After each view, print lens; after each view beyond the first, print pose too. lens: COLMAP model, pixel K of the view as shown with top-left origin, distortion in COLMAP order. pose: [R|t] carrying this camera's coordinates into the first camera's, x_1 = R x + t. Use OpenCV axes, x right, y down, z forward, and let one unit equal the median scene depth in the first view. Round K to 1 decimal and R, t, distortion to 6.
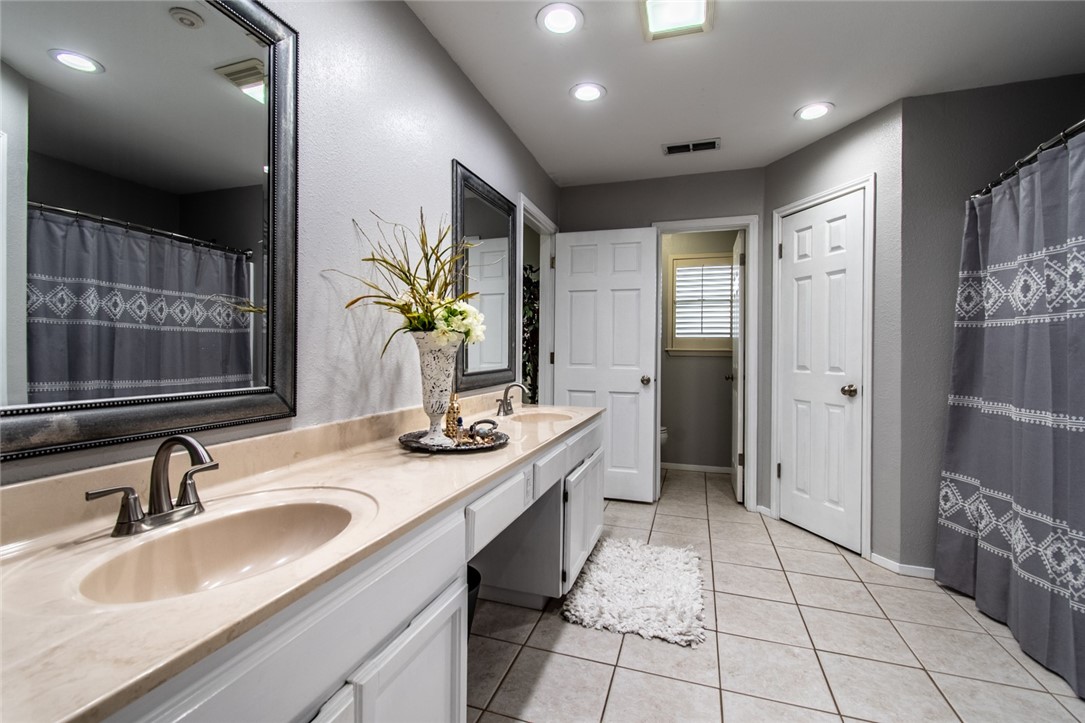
lens RADIAL K [[487.5, 0, 541.4], [0, 487.5, 356.3], [0, 0, 1]] dist [0.005339, -0.001085]
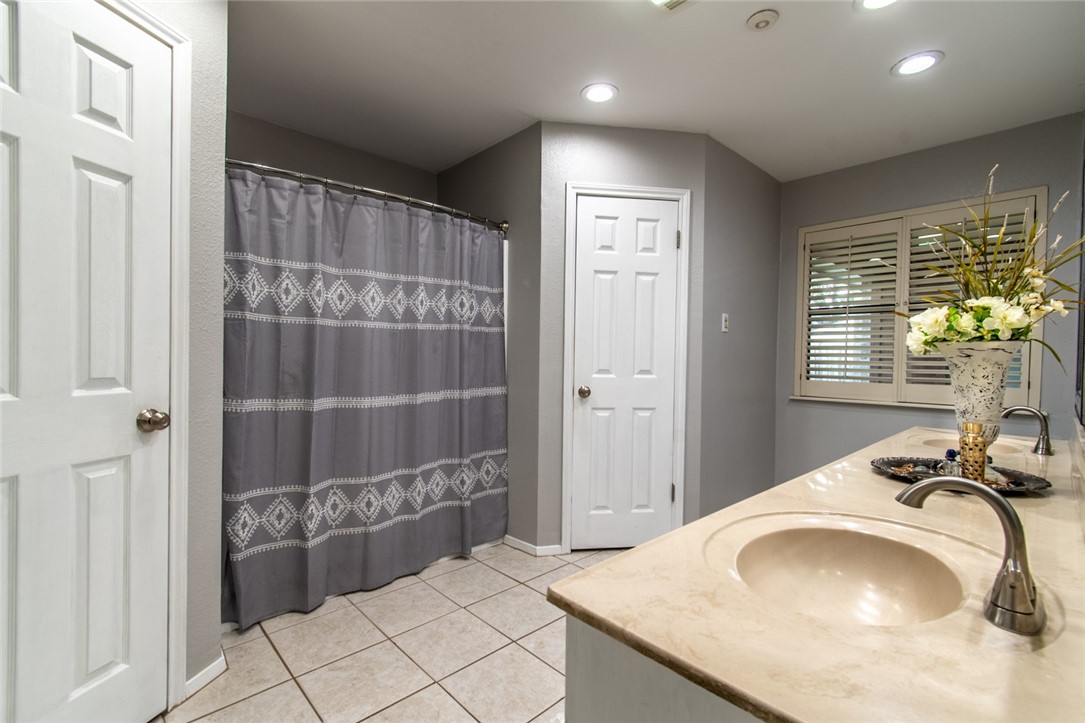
lens RADIAL K [[487.5, 0, 533.3], [0, 487.5, 360.6], [0, 0, 1]] dist [0.005339, -0.001085]
pose [[-0.872631, -0.019895, 0.487975, 0.027108], [-0.010919, 0.999715, 0.021234, -0.012302], [-0.488258, 0.013201, -0.872599, 1.573299]]
